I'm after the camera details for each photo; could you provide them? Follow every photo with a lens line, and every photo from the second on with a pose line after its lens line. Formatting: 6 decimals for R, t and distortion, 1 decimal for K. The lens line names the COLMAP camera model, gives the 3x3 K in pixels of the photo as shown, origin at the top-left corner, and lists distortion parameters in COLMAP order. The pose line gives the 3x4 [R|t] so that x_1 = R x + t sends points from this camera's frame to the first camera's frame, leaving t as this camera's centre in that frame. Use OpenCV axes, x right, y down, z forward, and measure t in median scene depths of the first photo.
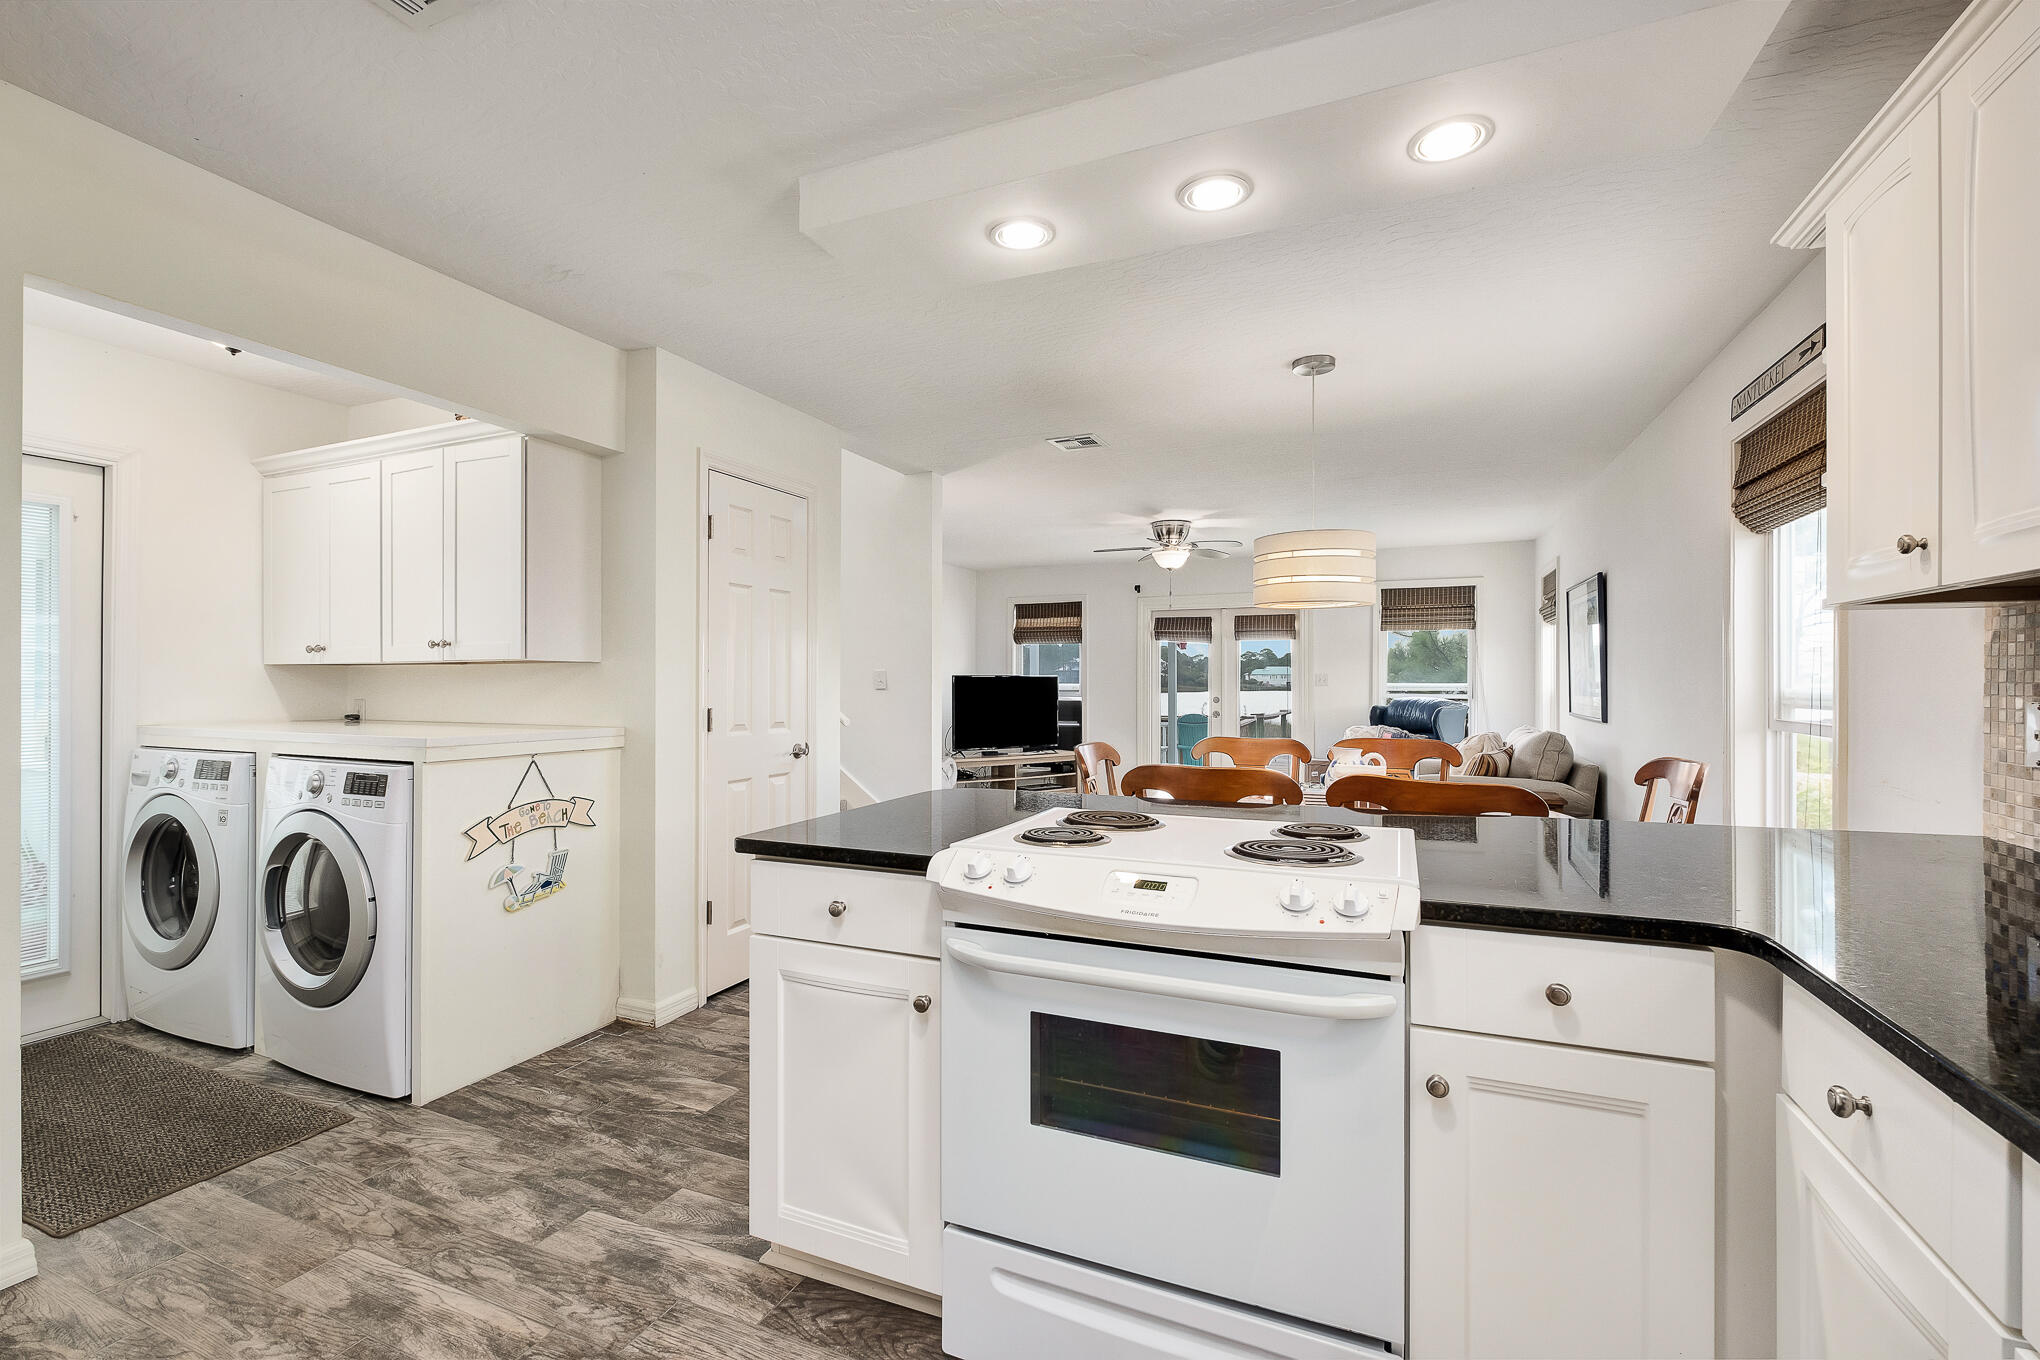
lens RADIAL K [[895.8, 0, 1008.8], [0, 895.8, 679.0], [0, 0, 1]] dist [-0.002039, -0.000169]
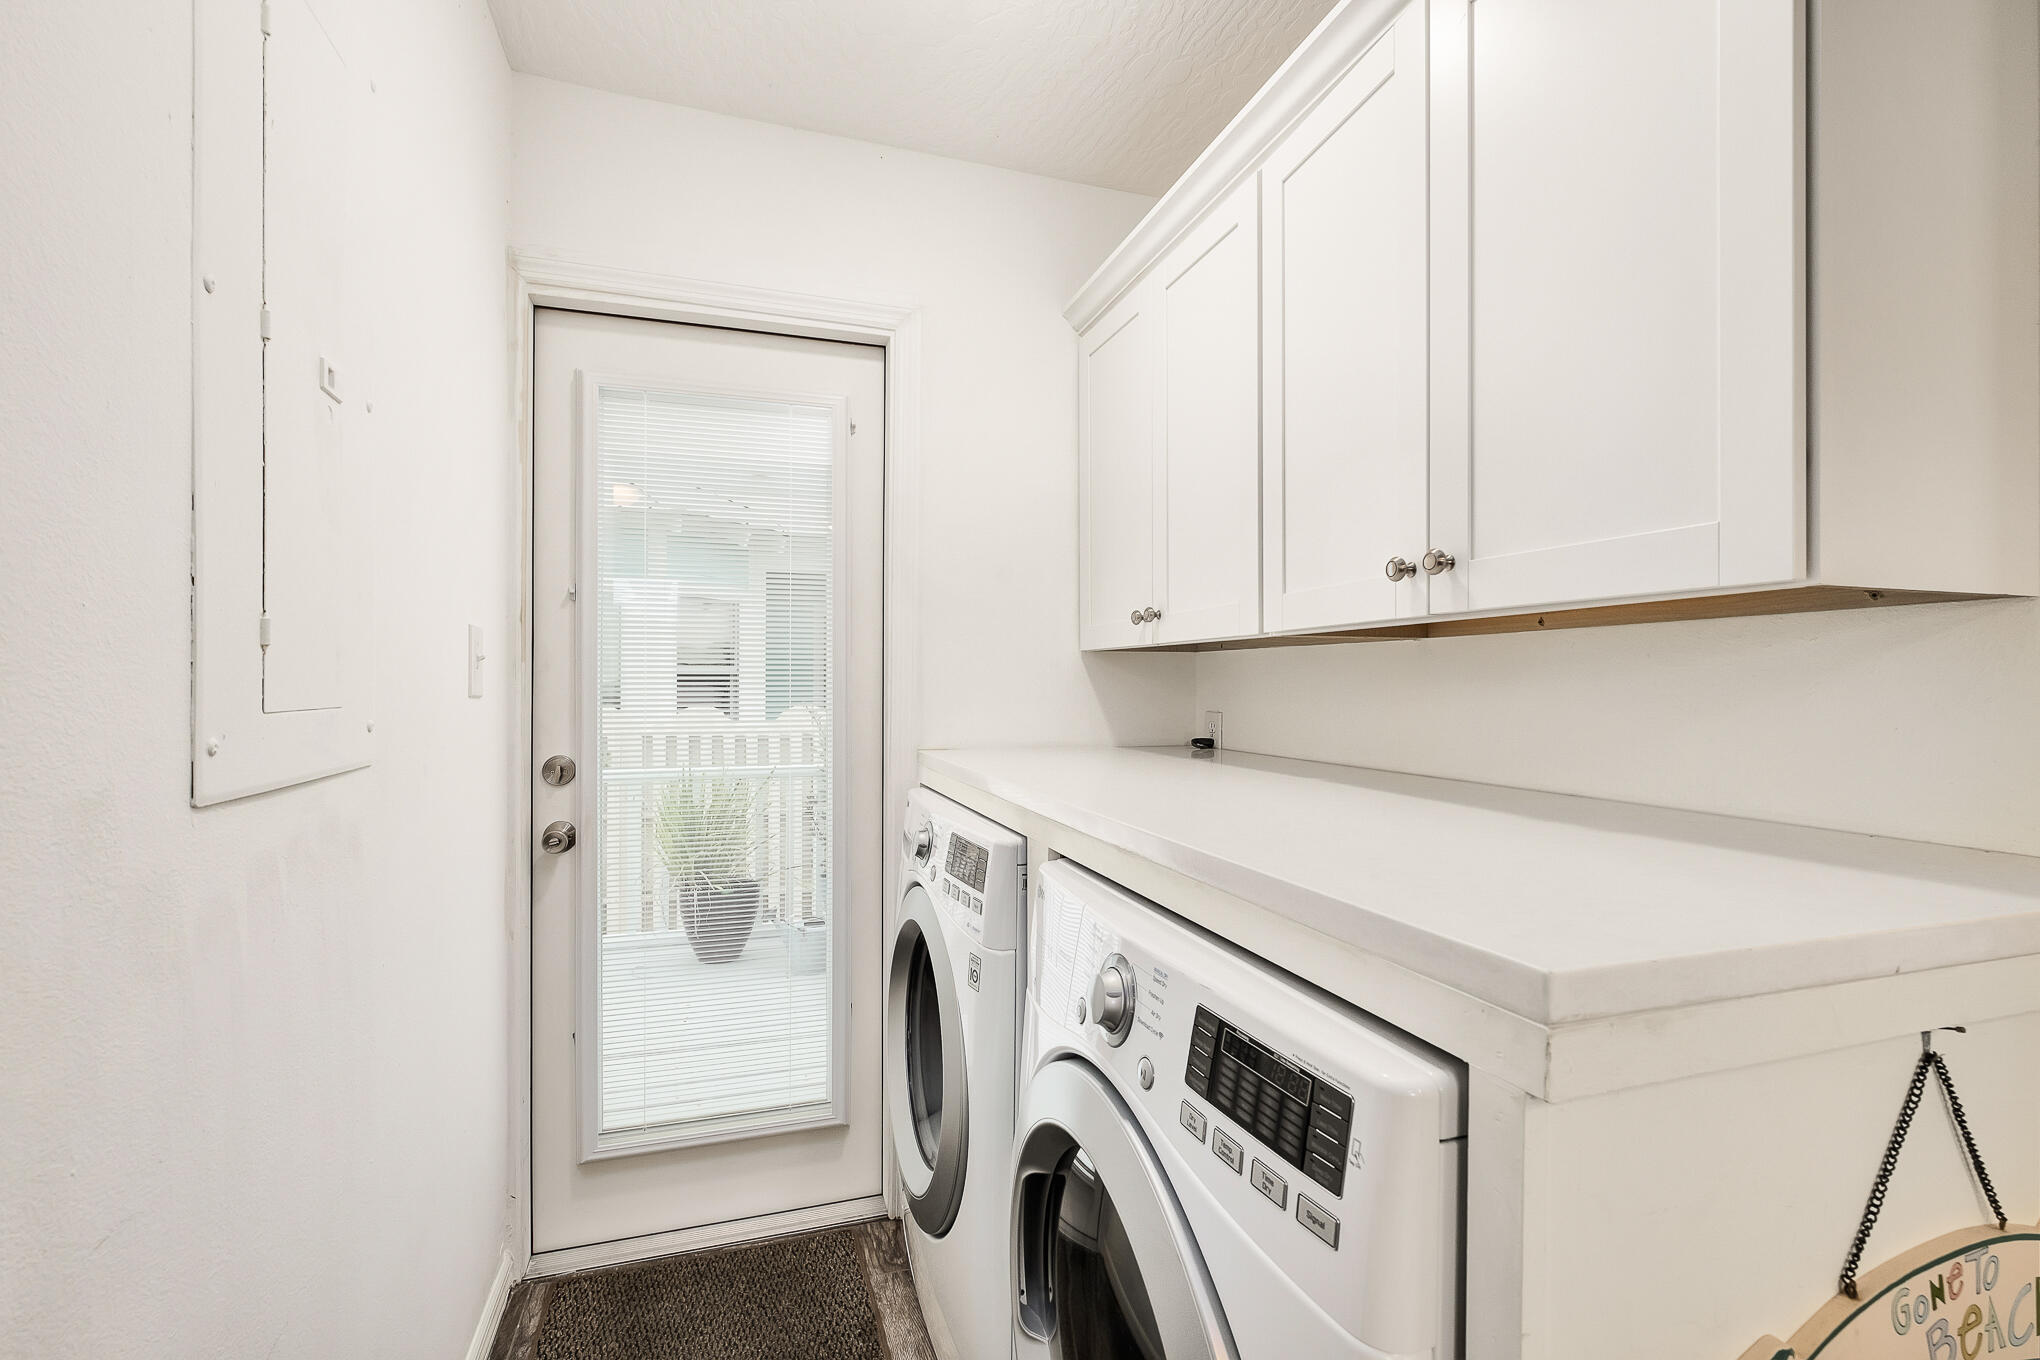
lens RADIAL K [[895.8, 0, 1008.8], [0, 895.8, 679.0], [0, 0, 1]] dist [-0.002039, -0.000169]
pose [[0.667281, -0.000870, -0.744805, -0.499486], [0.001690, 0.999999, 0.000346, 0.003472], [0.744804, -0.001490, 0.667282, 0.673887]]
